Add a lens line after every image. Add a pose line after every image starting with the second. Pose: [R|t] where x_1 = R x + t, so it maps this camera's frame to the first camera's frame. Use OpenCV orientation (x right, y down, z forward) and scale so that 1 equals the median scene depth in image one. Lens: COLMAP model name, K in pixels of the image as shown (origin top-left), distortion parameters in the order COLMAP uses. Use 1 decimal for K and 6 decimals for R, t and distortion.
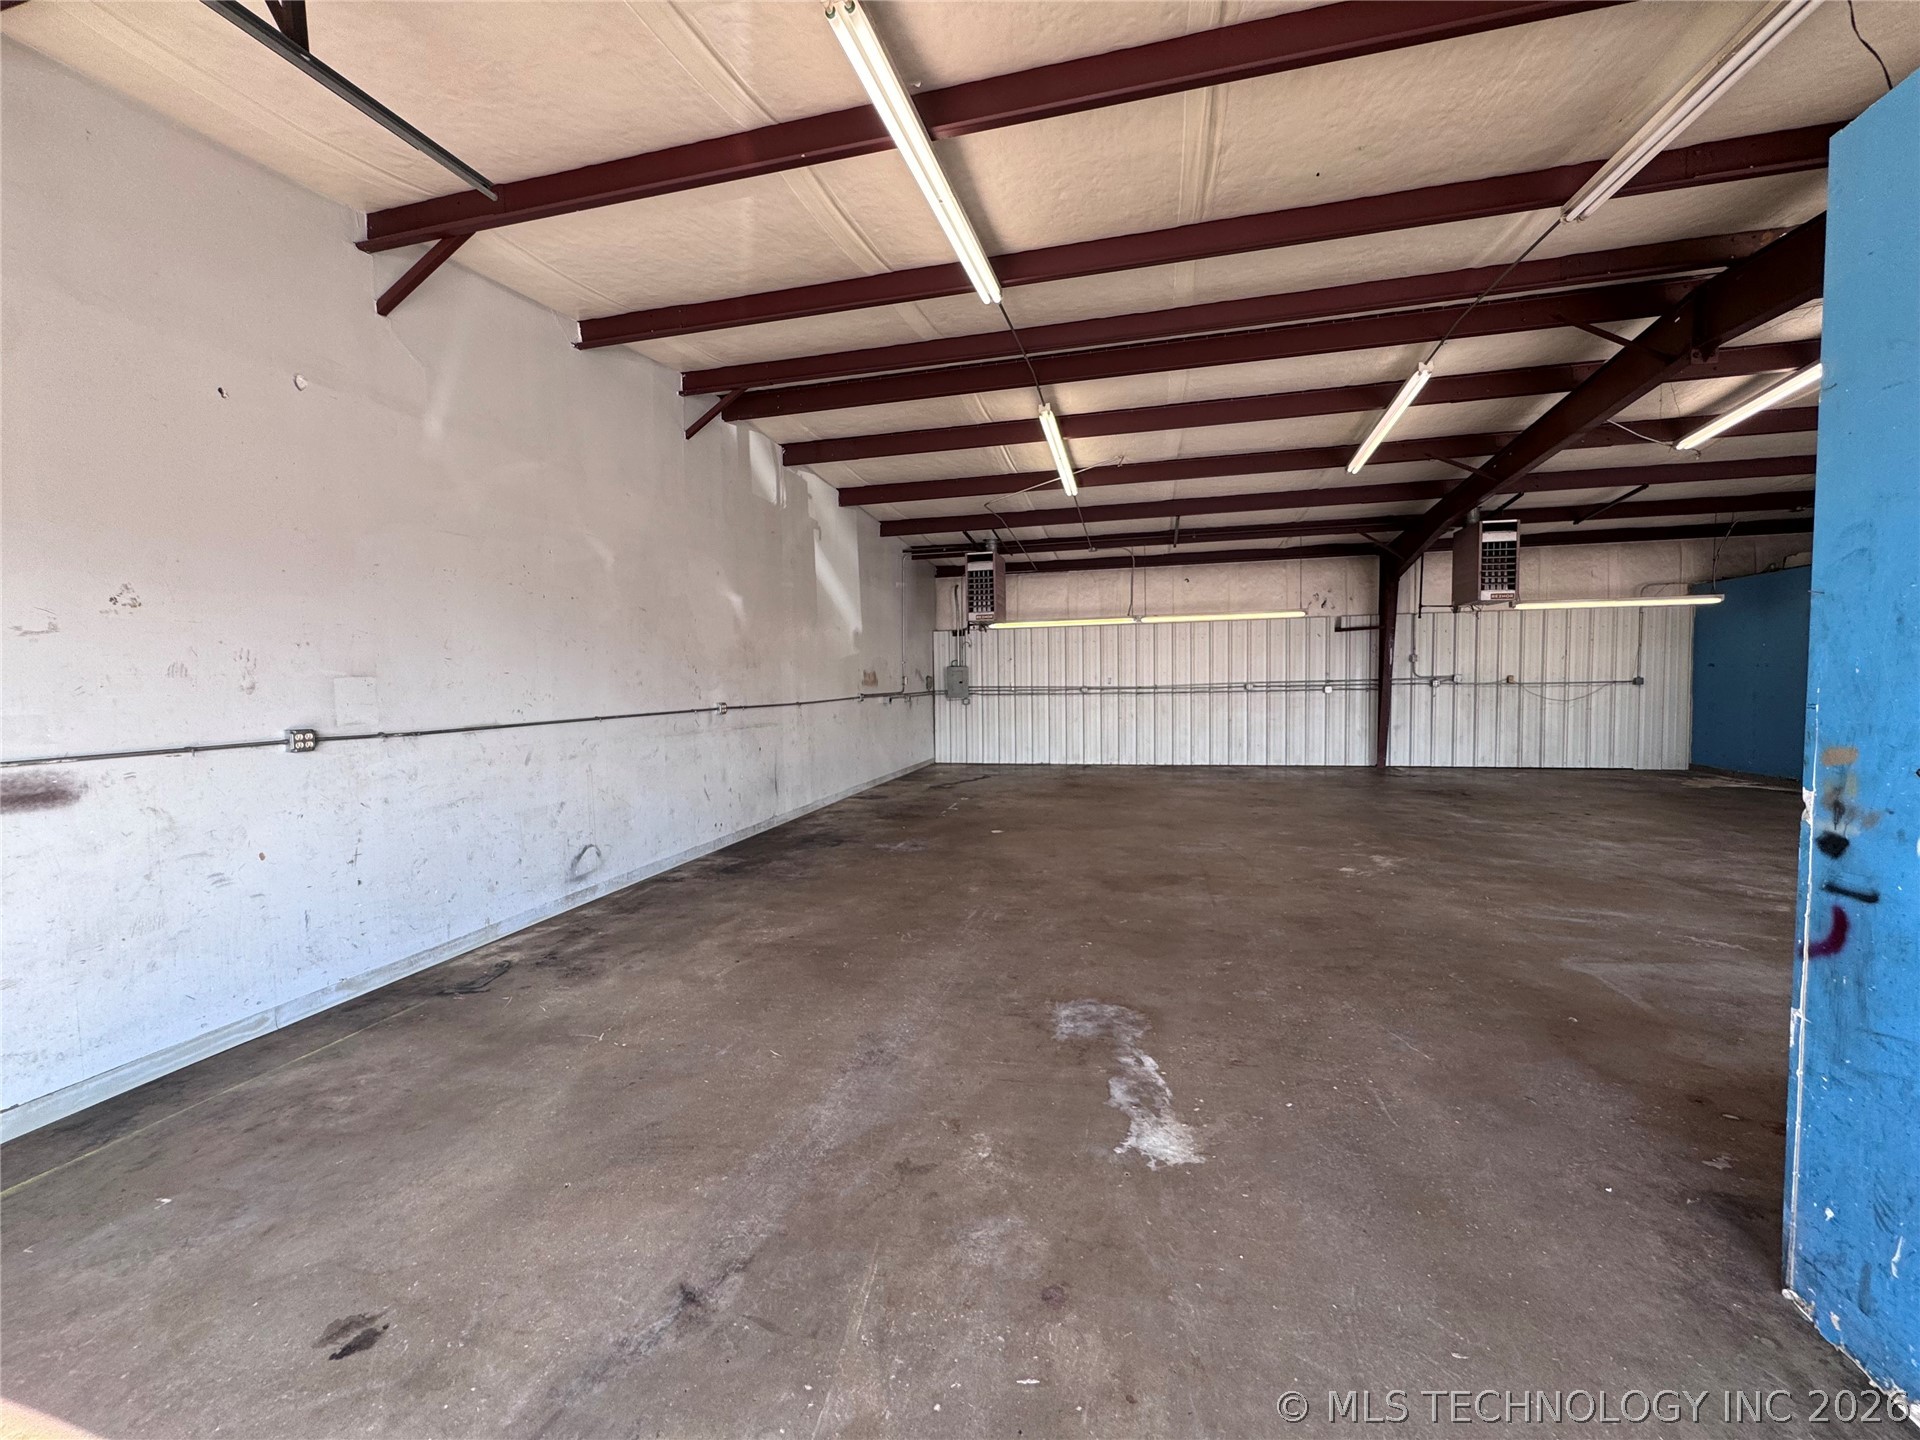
lens RADIAL K [[769.0, 0, 957.4], [0, 769.0, 713.2], [0, 0, 1]] dist [-0.004523, 0.000554]
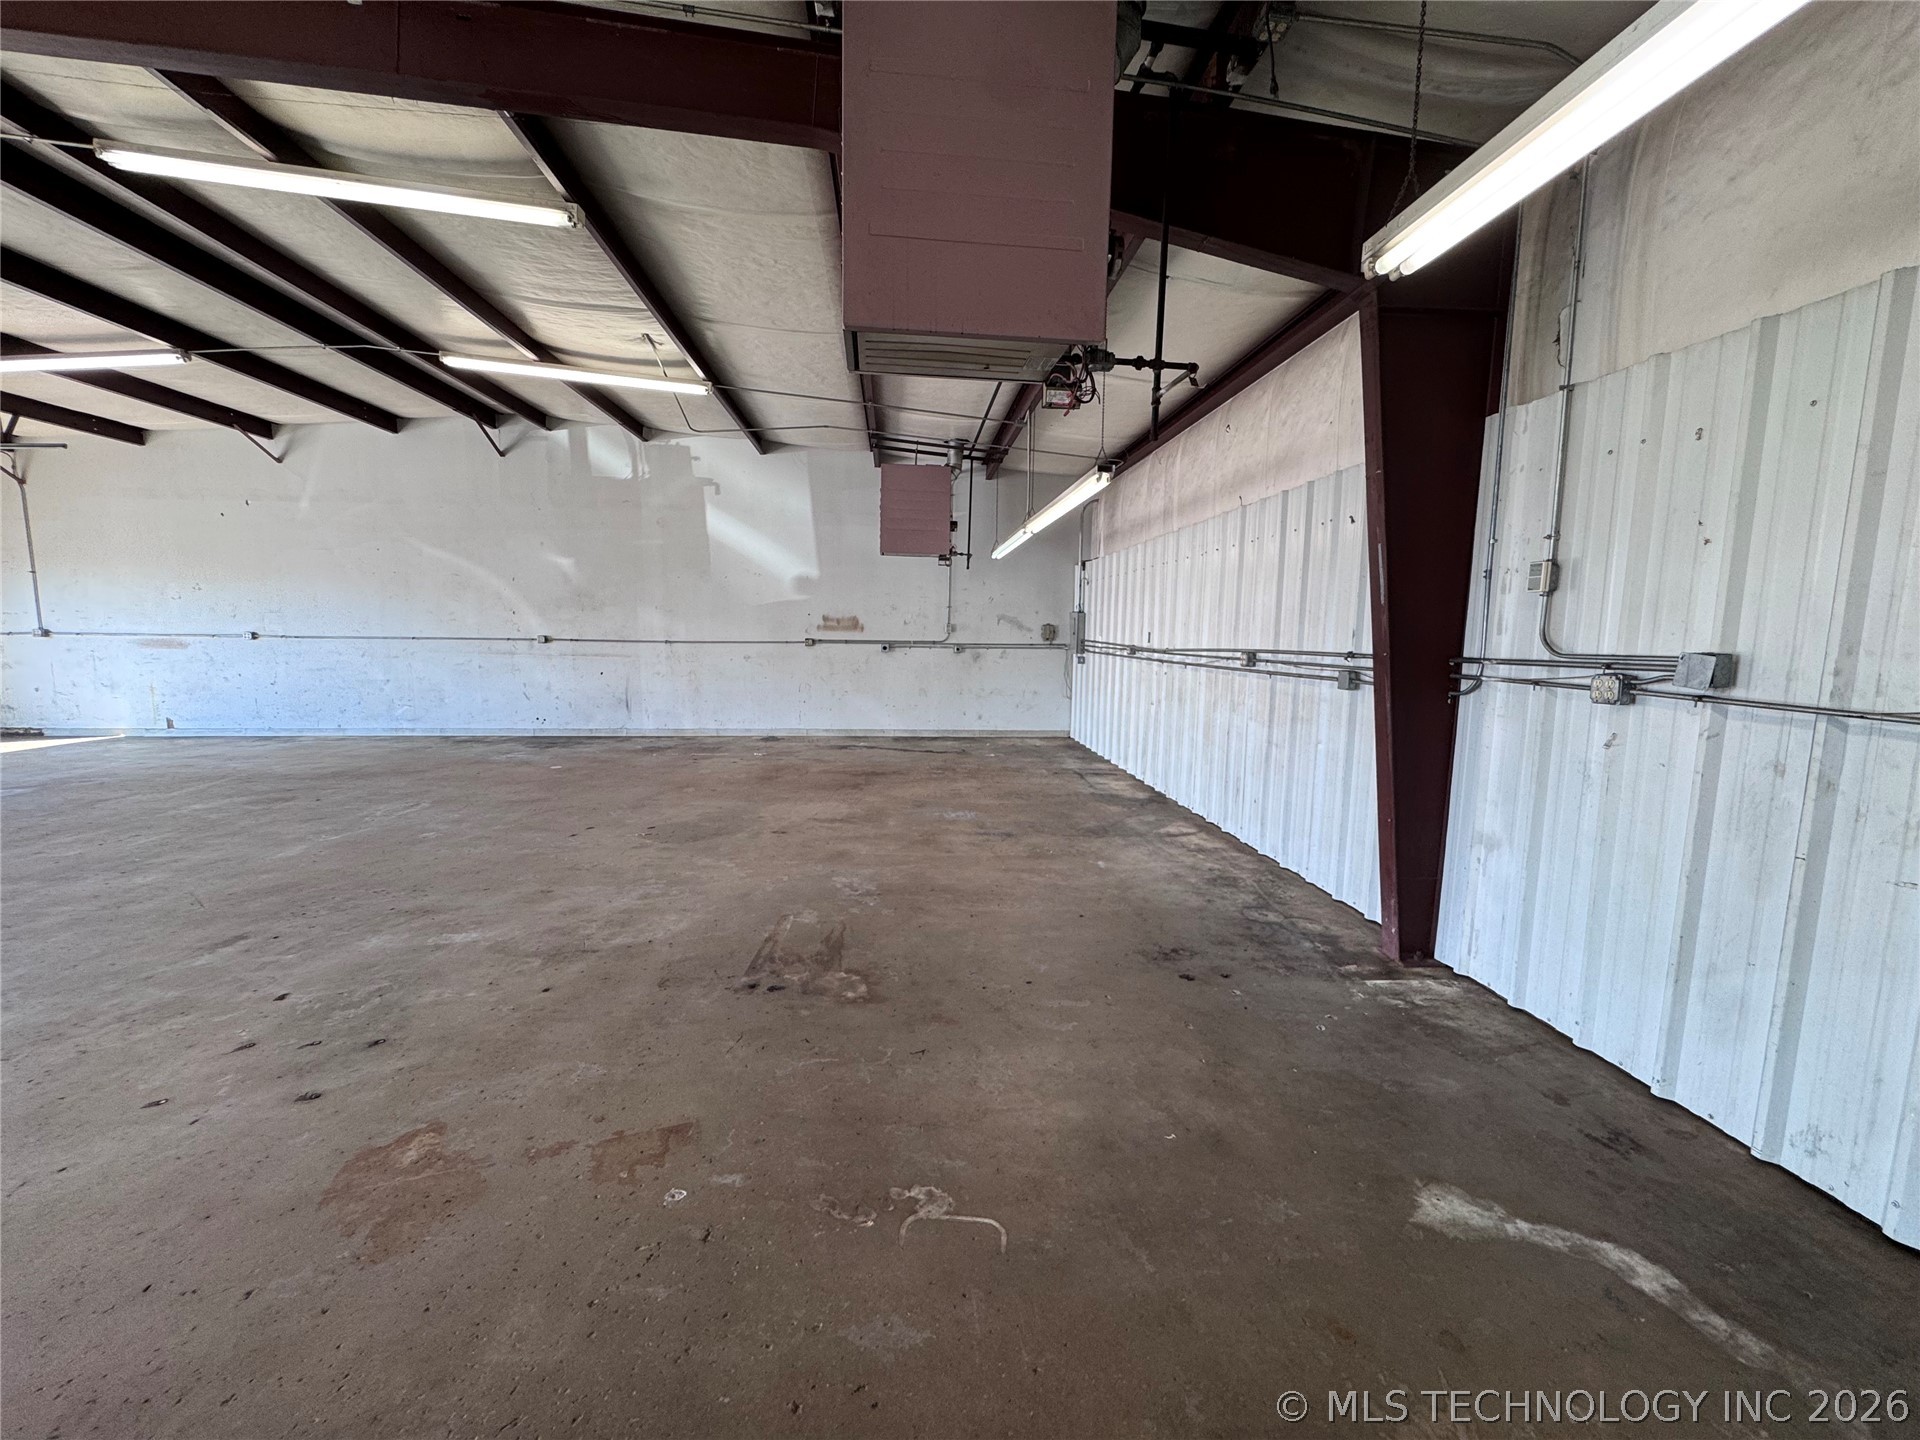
lens RADIAL K [[769.0, 0, 959.8], [0, 769.0, 721.0], [0, 0, 1]] dist [-0.004523, 0.000554]
pose [[0.315741, 0.133389, -0.939423, 0.712111], [-0.061535, 0.990864, 0.120012, -0.041146], [0.946848, 0.019914, 0.321065, 0.697380]]
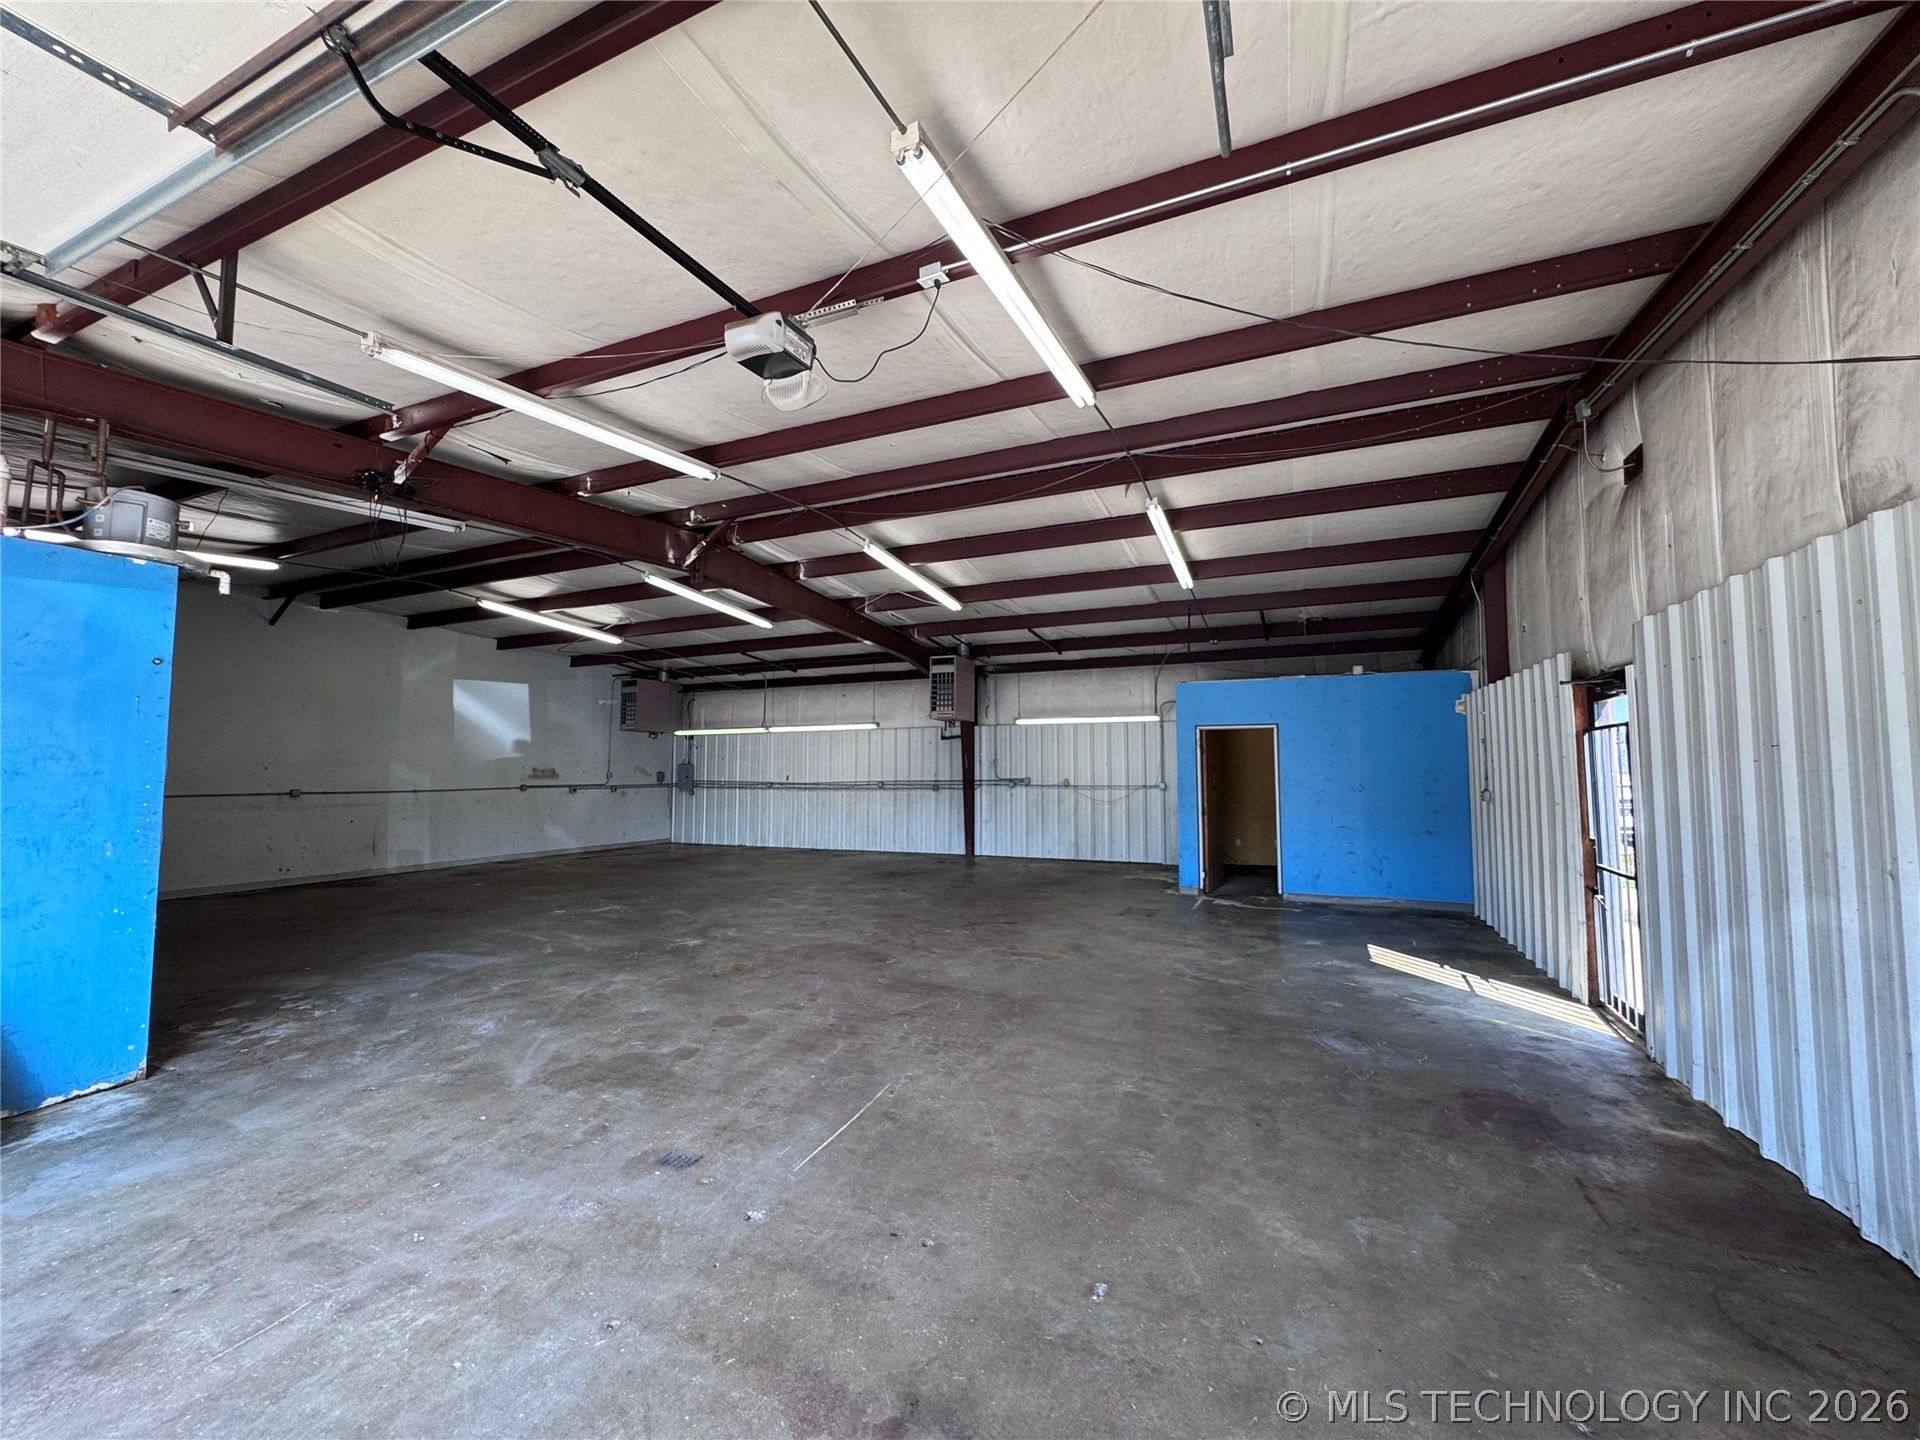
lens RADIAL K [[769.0, 0, 962.7], [0, 769.0, 764.6], [0, 0, 1]] dist [-0.004523, 0.000554]
pose [[0.985544, 0.013502, -0.168880, 0.690193], [-0.022247, 0.998501, -0.049999, -0.009065], [0.167952, 0.053034, 0.984368, -0.156212]]
